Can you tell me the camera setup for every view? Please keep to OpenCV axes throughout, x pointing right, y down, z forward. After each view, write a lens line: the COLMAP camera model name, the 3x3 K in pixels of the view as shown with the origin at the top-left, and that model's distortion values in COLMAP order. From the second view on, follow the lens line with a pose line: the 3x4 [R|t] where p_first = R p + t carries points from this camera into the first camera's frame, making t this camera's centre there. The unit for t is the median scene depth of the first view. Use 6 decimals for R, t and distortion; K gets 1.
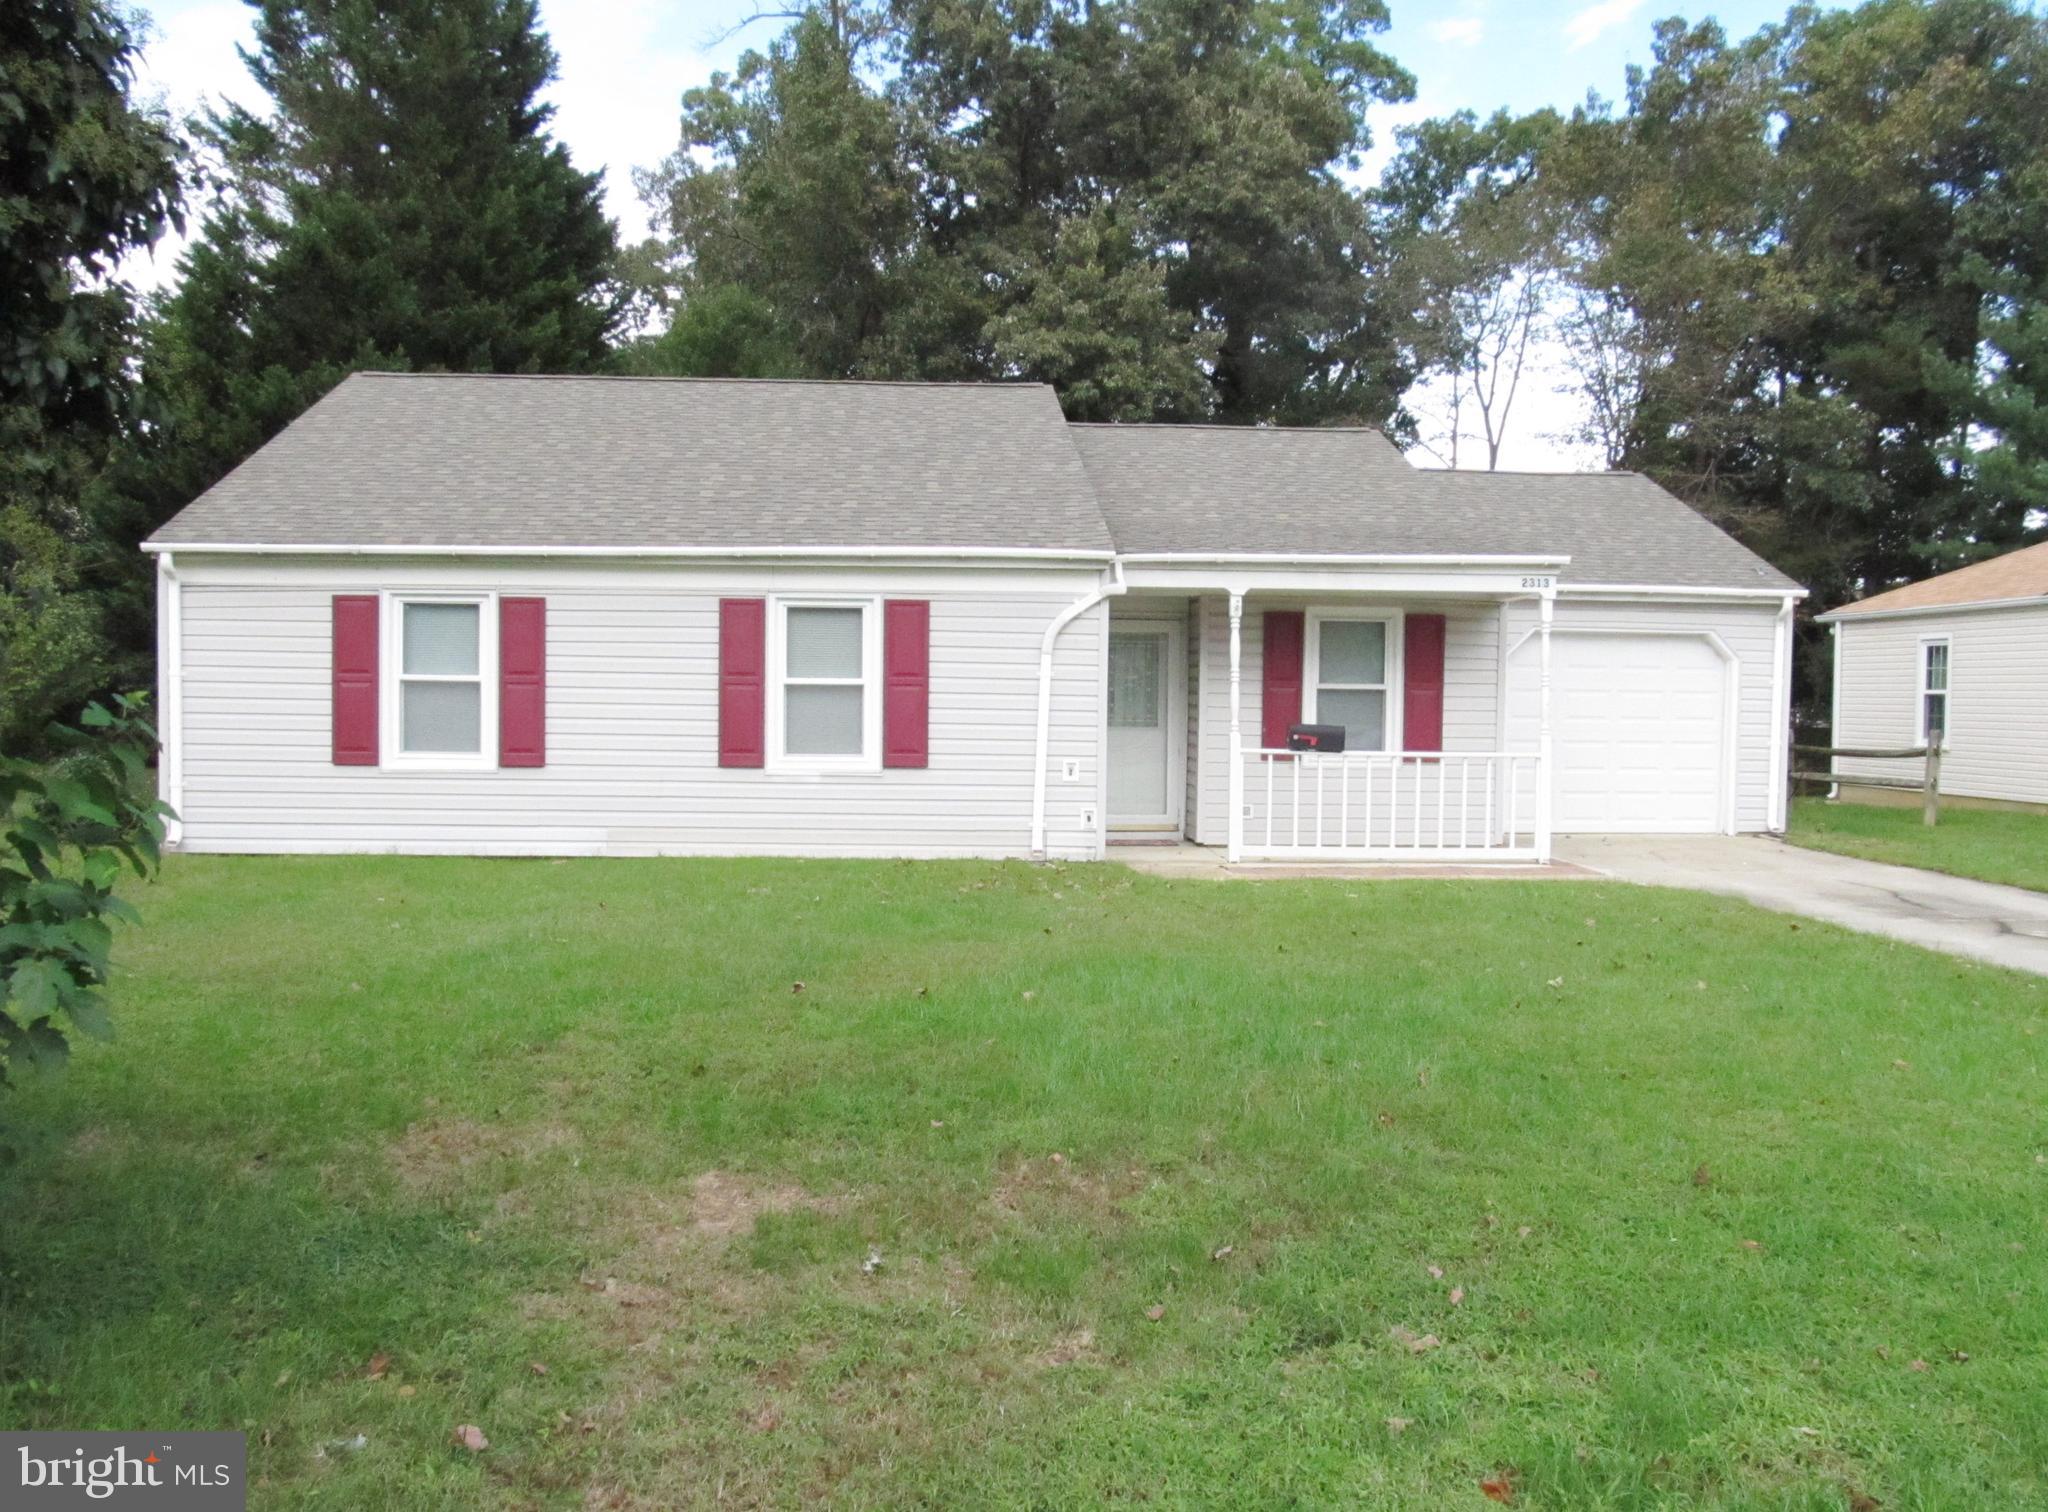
lens RADIAL K [[1729.2, 0, 1028.0], [0, 1729.2, 763.4], [0, 0, 1]] dist [-0.053661, 0.008100]
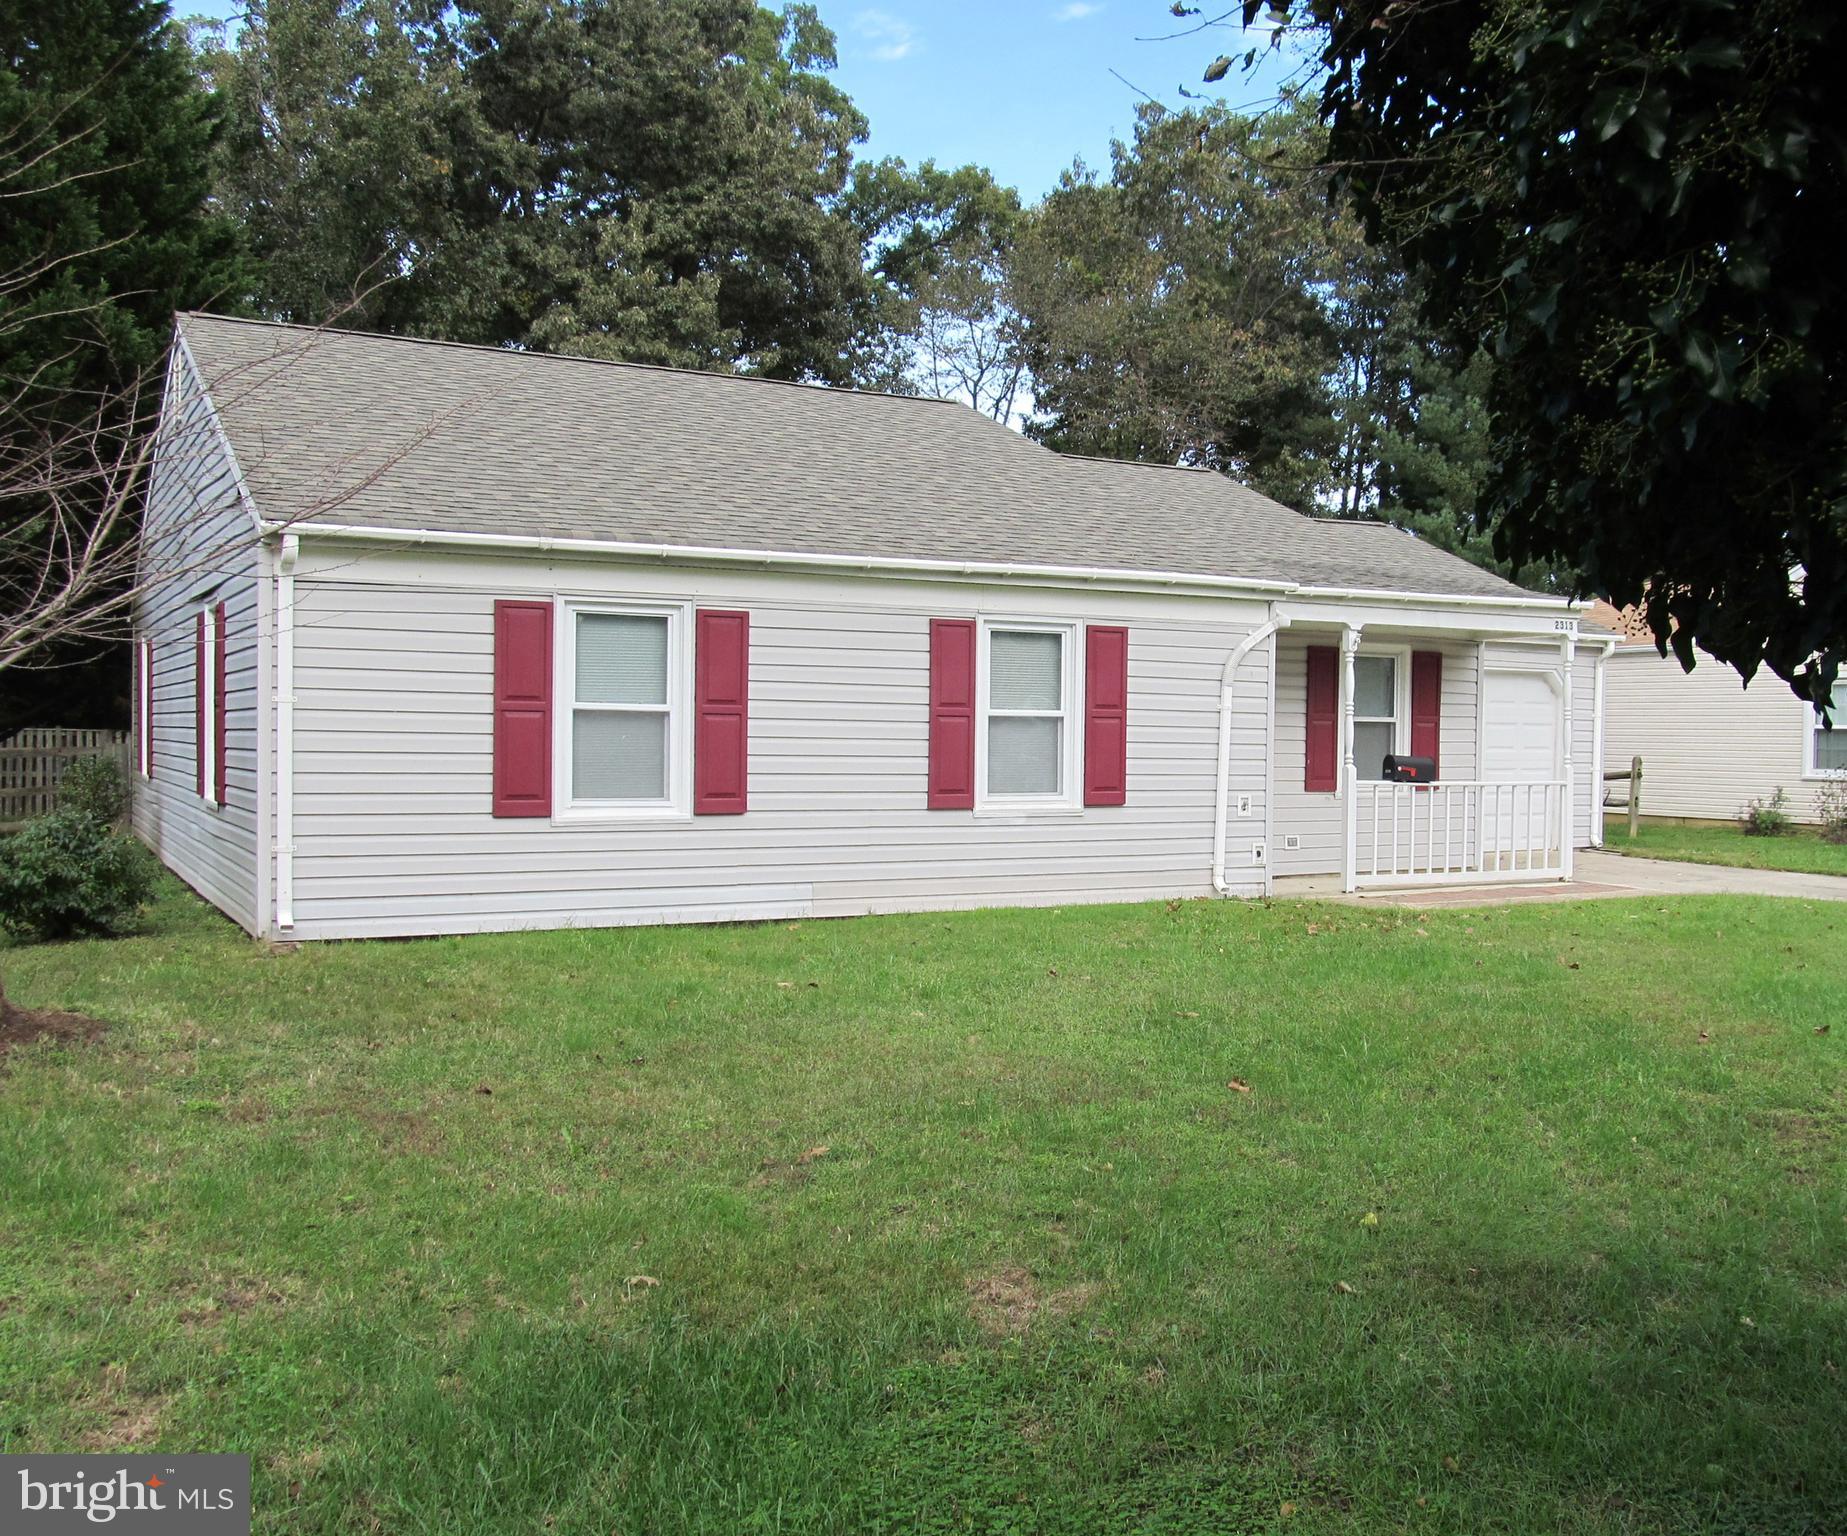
lens RADIAL K [[1713.7, 0, 922.7], [0, 1713.7, 793.6], [0, 0, 1]] dist [-0.066370, -0.001241]
pose [[0.897709, -0.017566, 0.440239, -0.525062], [0.016192, 0.999845, 0.006878, -0.011294], [-0.440292, 0.000954, 0.897854, 0.198677]]
